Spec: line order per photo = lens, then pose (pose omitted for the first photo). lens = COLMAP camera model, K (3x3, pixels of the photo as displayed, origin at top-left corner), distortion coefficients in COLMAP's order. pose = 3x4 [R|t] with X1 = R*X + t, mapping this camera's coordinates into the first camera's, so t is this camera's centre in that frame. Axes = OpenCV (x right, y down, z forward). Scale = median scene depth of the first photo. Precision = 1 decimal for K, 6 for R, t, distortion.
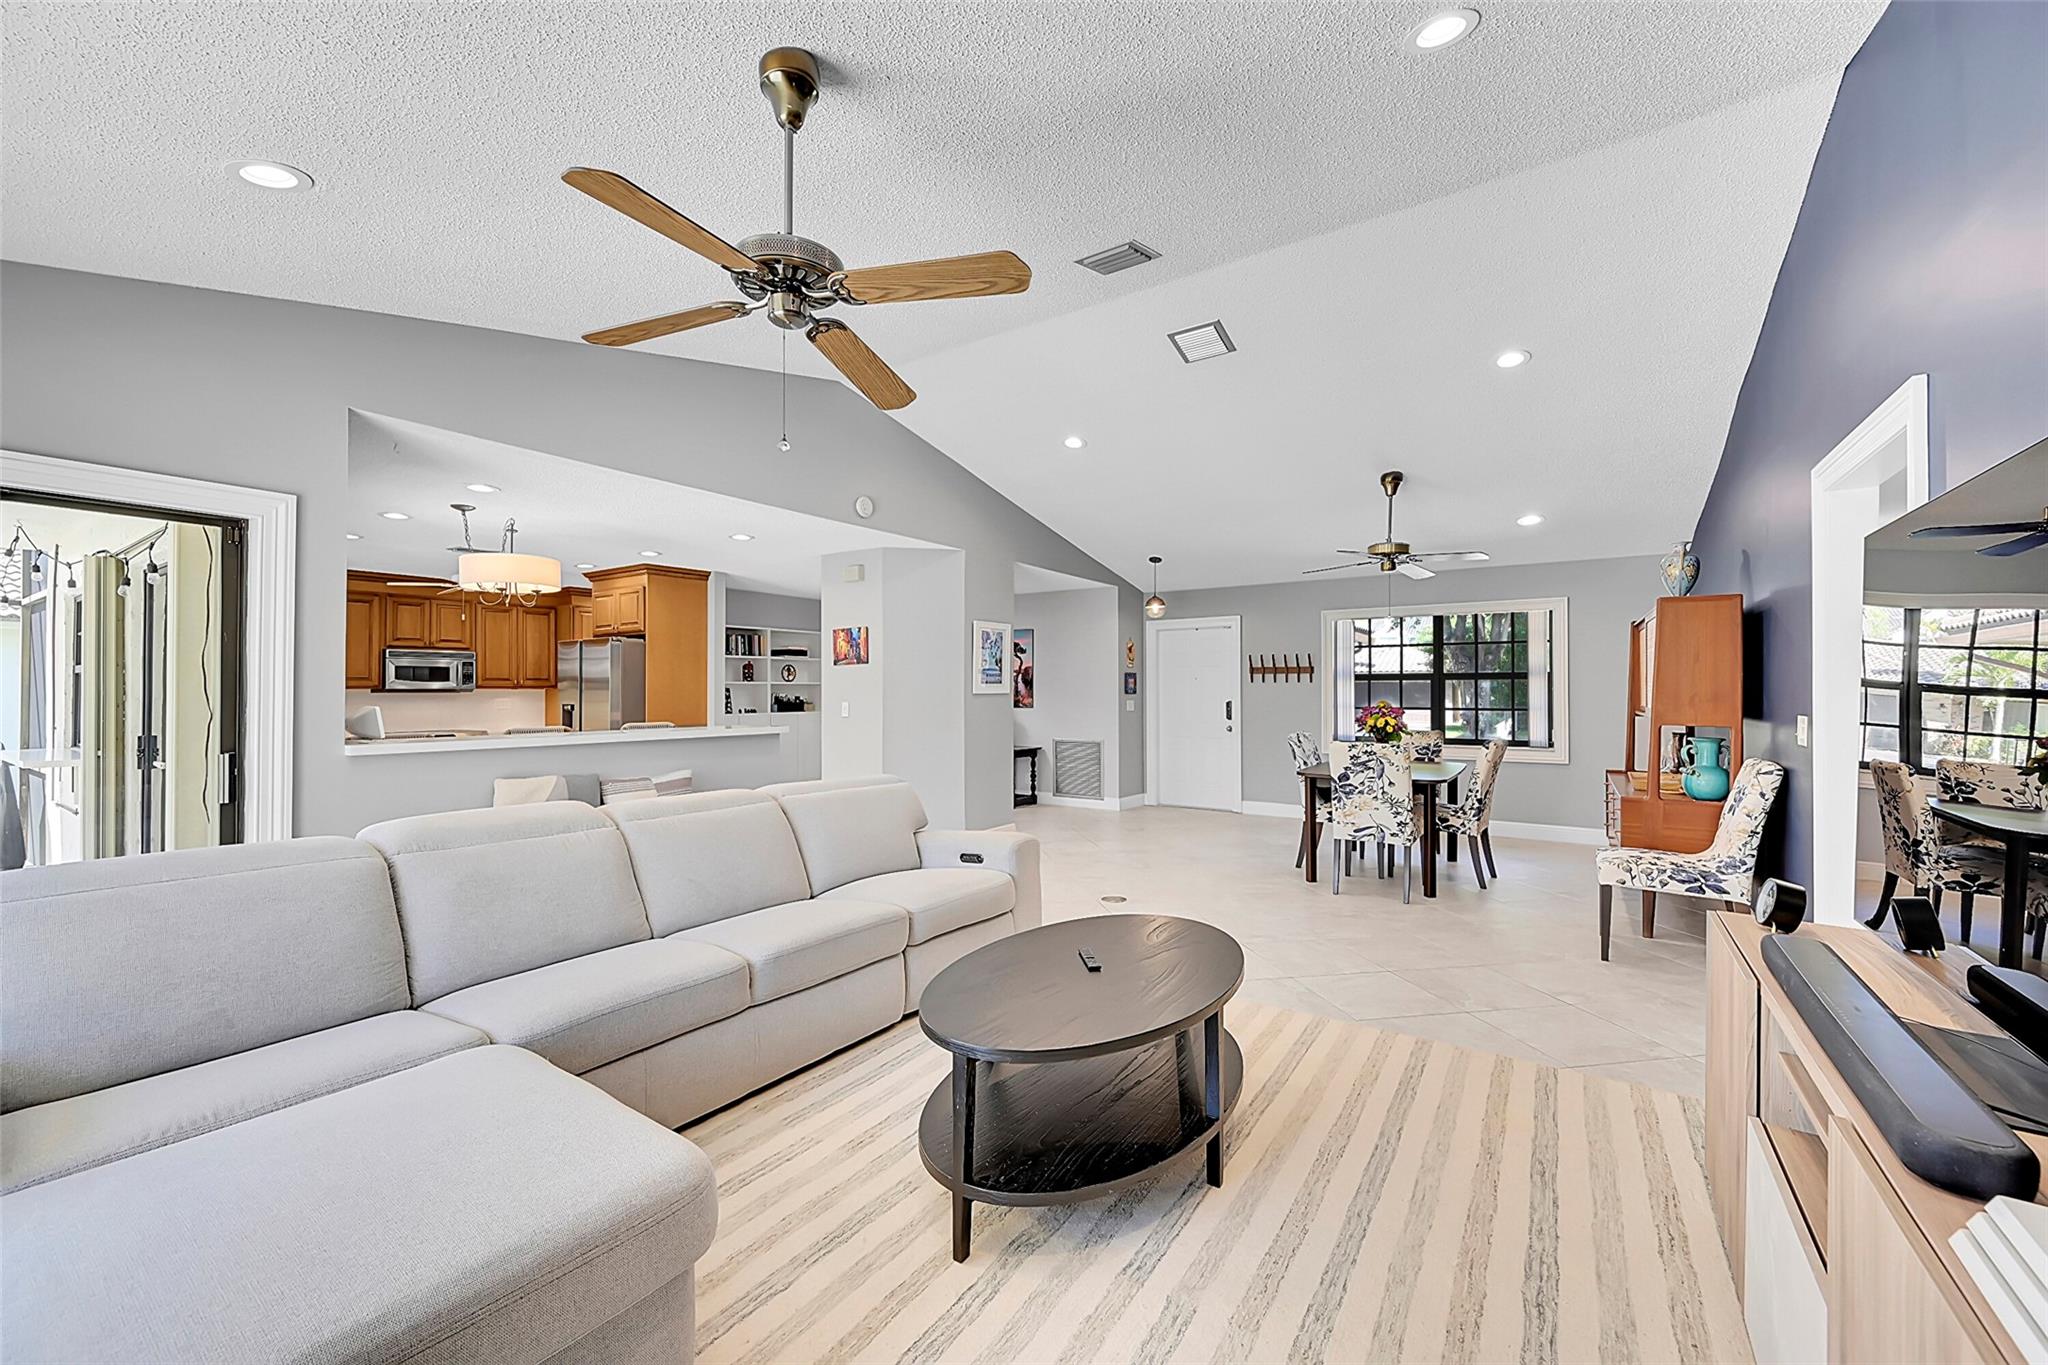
lens RADIAL K [[811.0, 0, 1019.7], [0, 811.0, 683.0], [0, 0, 1]] dist [-0.000138, -0.000007]
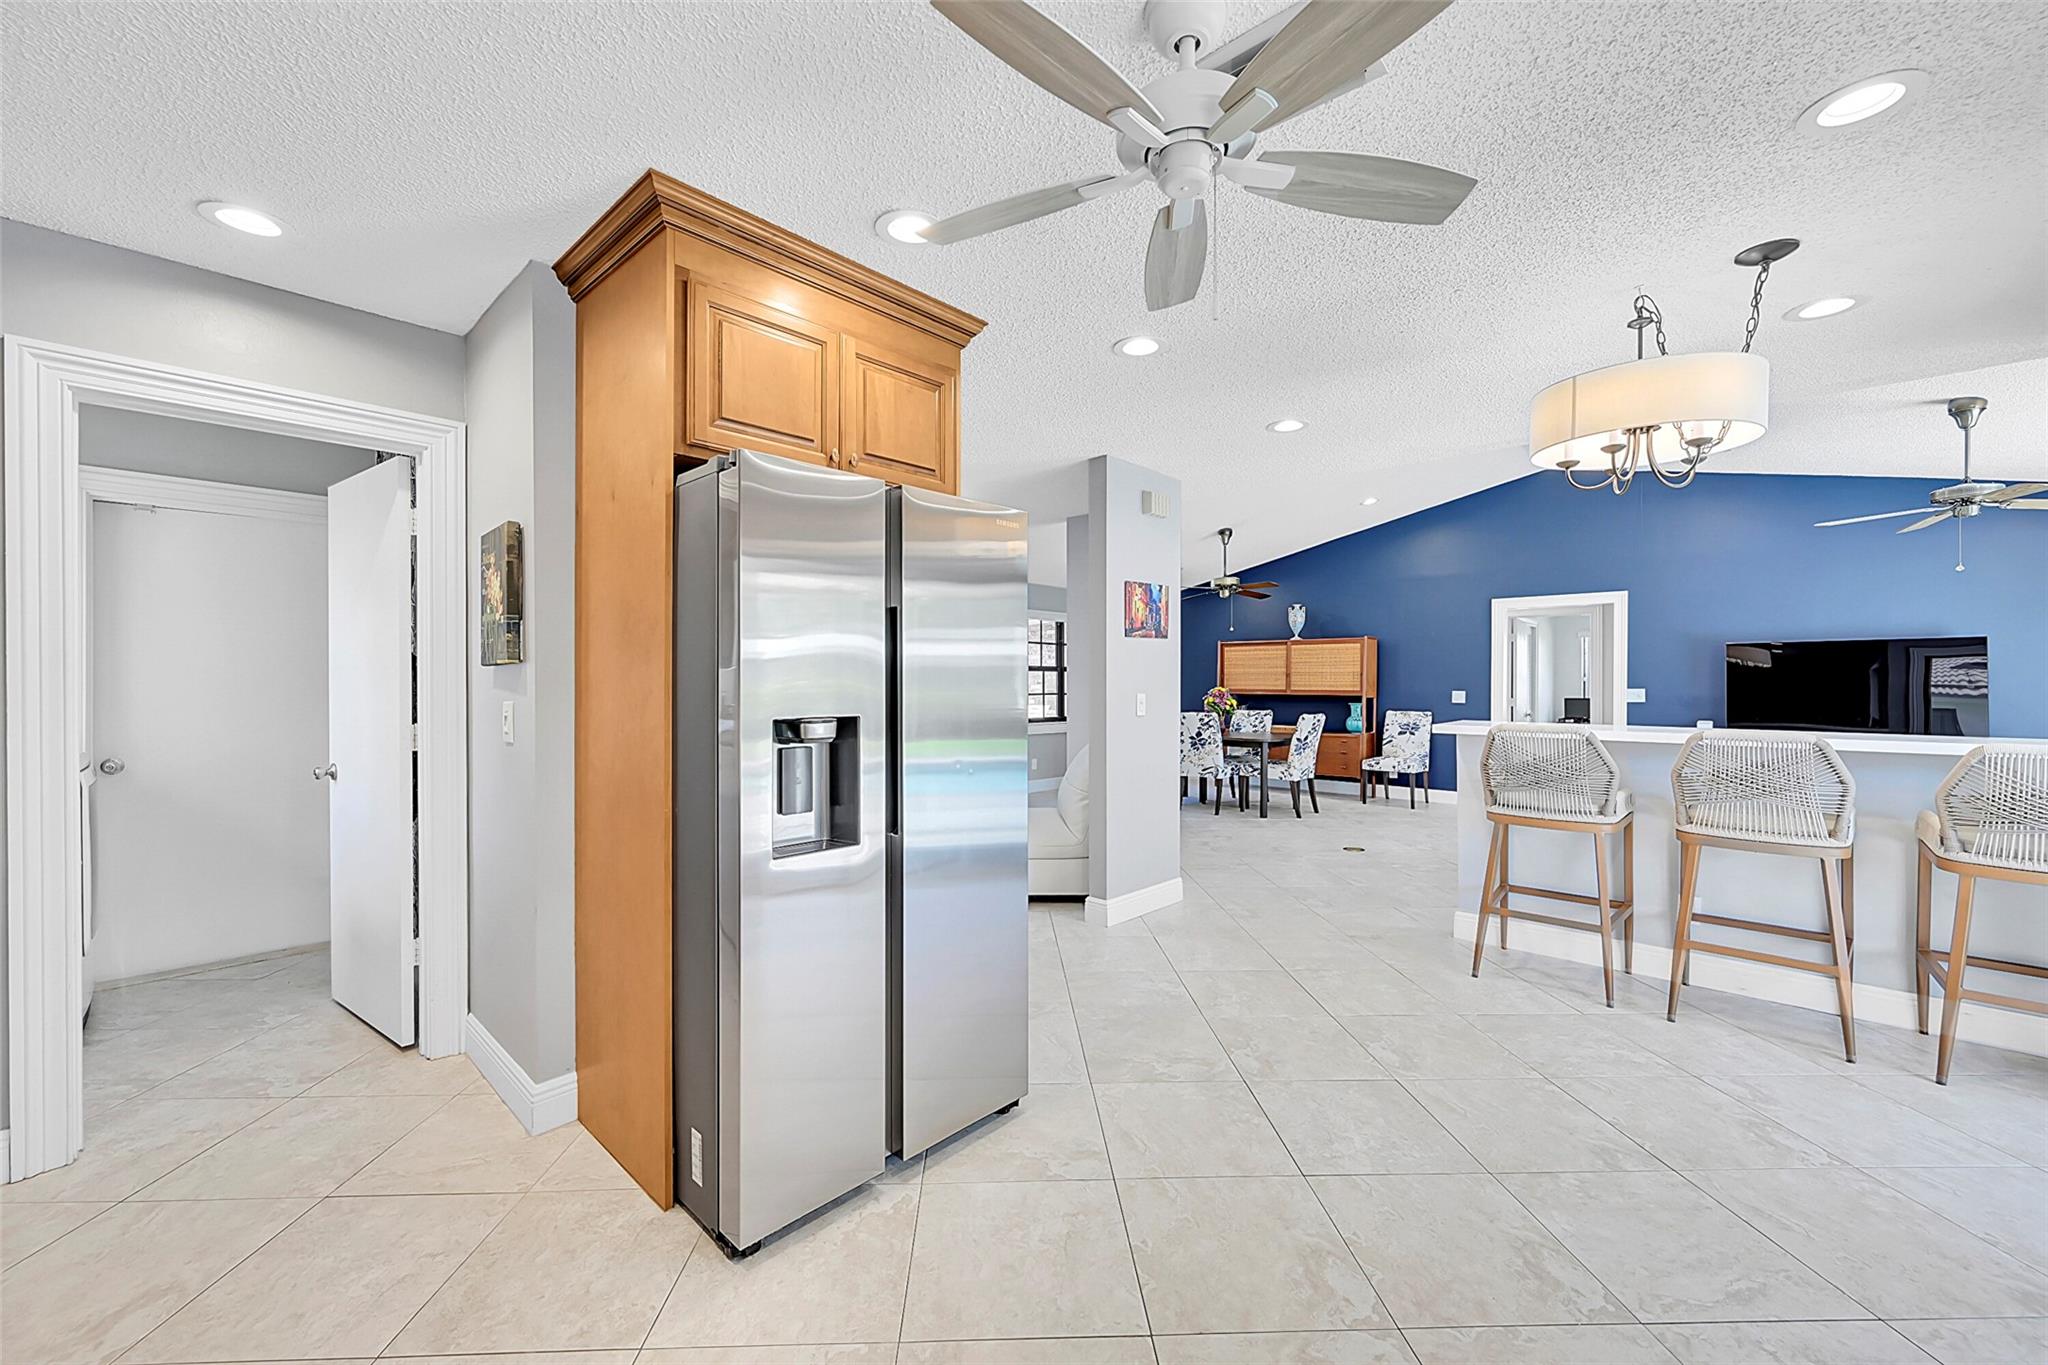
lens RADIAL K [[812.7, 0, 1020.9], [0, 812.7, 691.7], [0, 0, 1]] dist [-0.001811, -0.000406]
pose [[0.149601, -0.009693, 0.988699, -0.890173], [-0.013358, 0.999841, 0.011823, 0.015606], [-0.988656, -0.014976, 0.149447, 0.998321]]
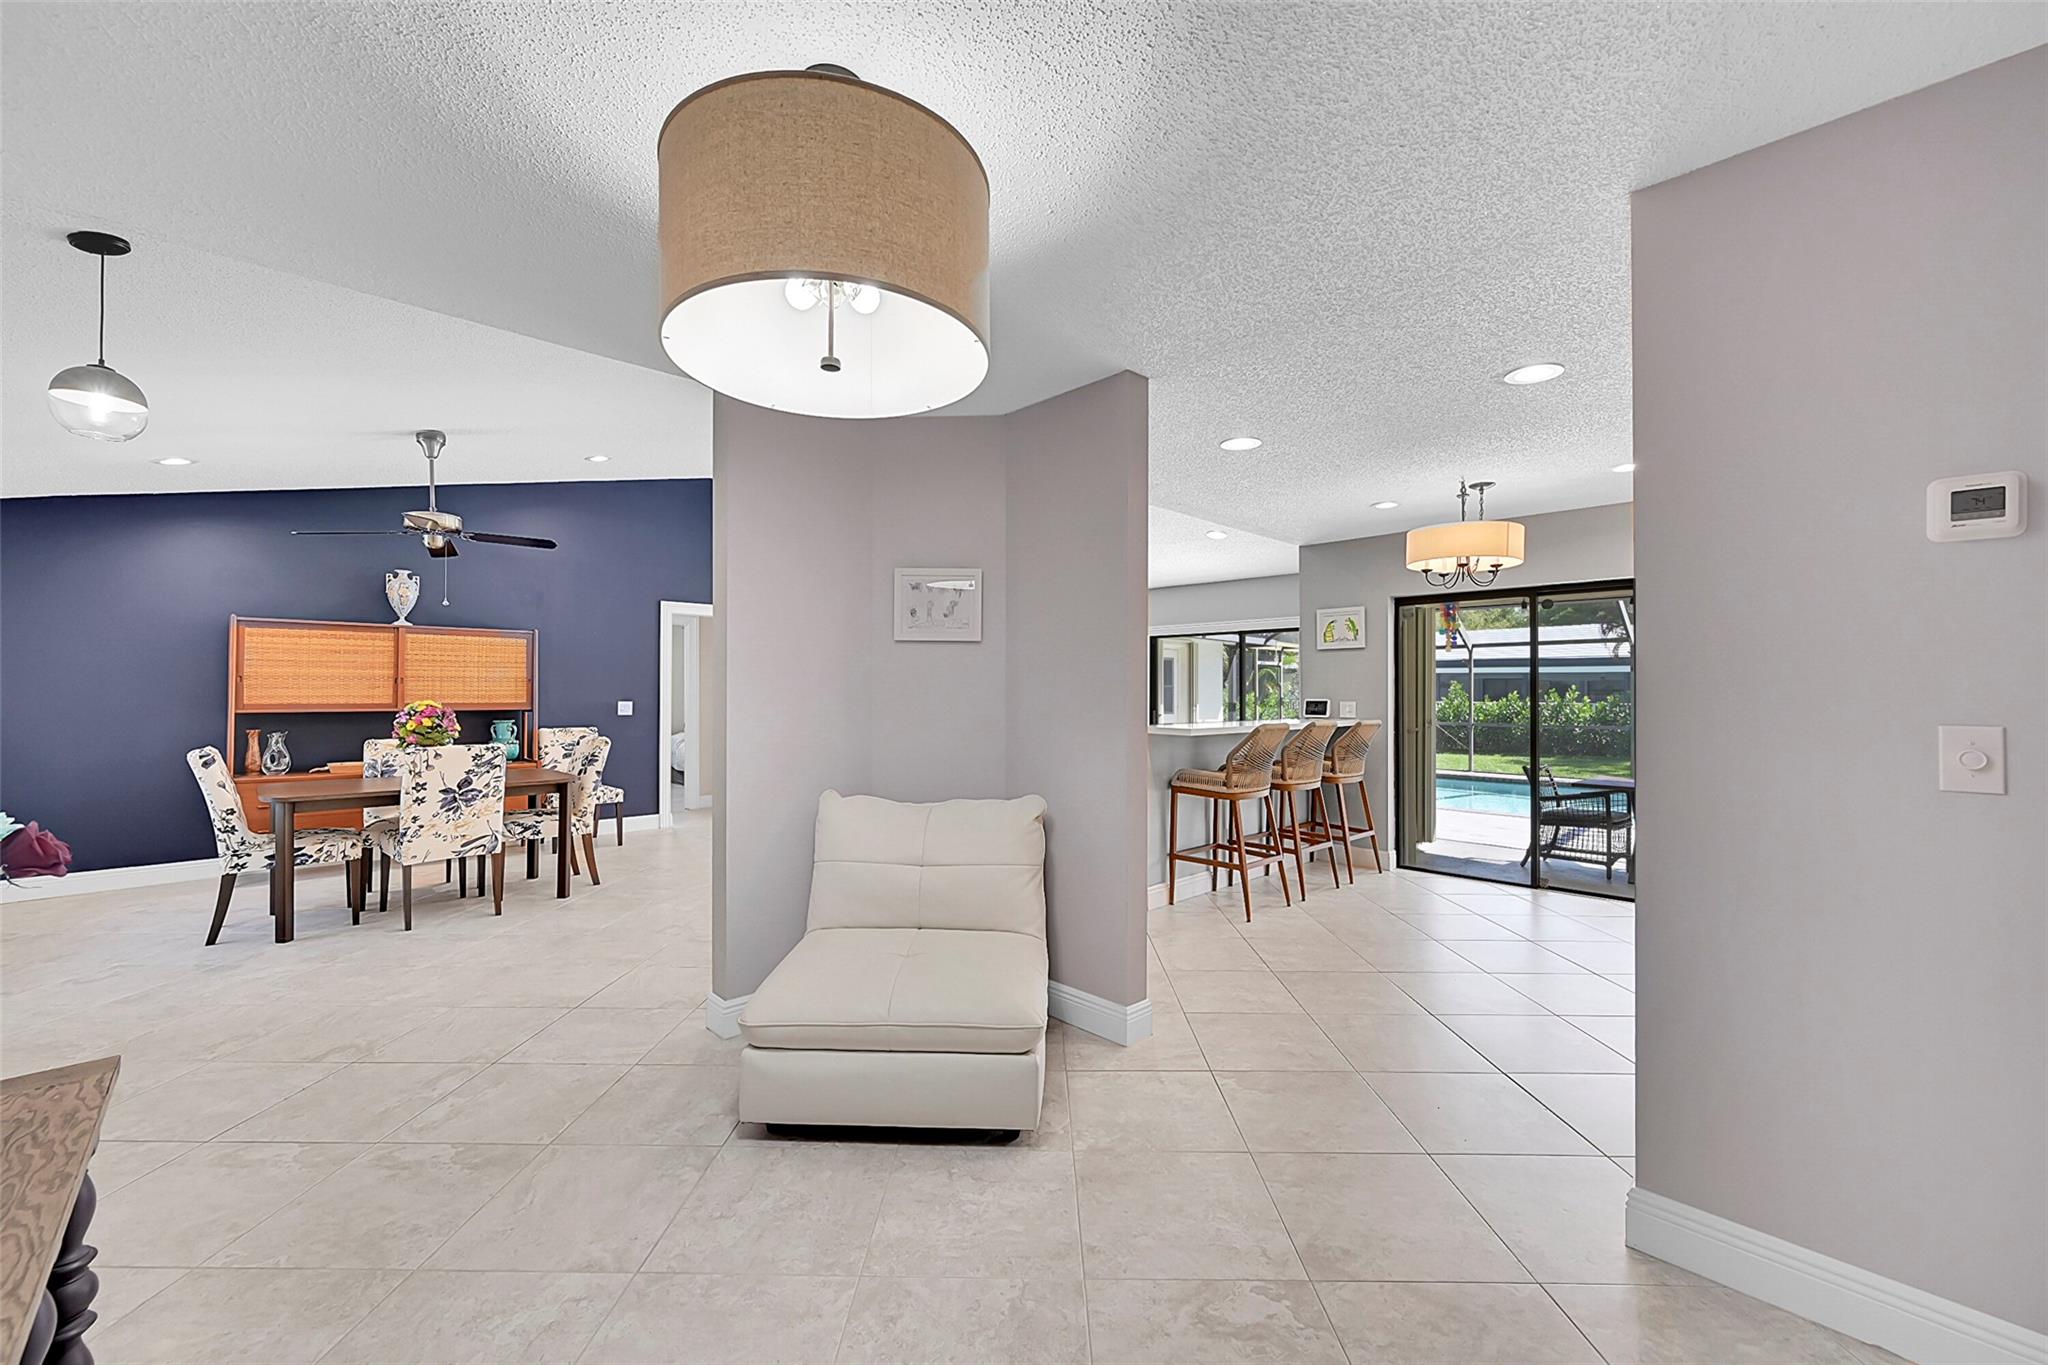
lens RADIAL K [[819.2, 0, 1017.1], [0, 819.2, 680.3], [0, 0, 1]] dist [0.001143, 0.000112]
pose [[-0.979561, 0.003946, 0.201109, -0.265366], [-0.001095, 0.999688, -0.024948, 0.018948], [-0.201145, -0.024658, -0.979251, 1.502039]]
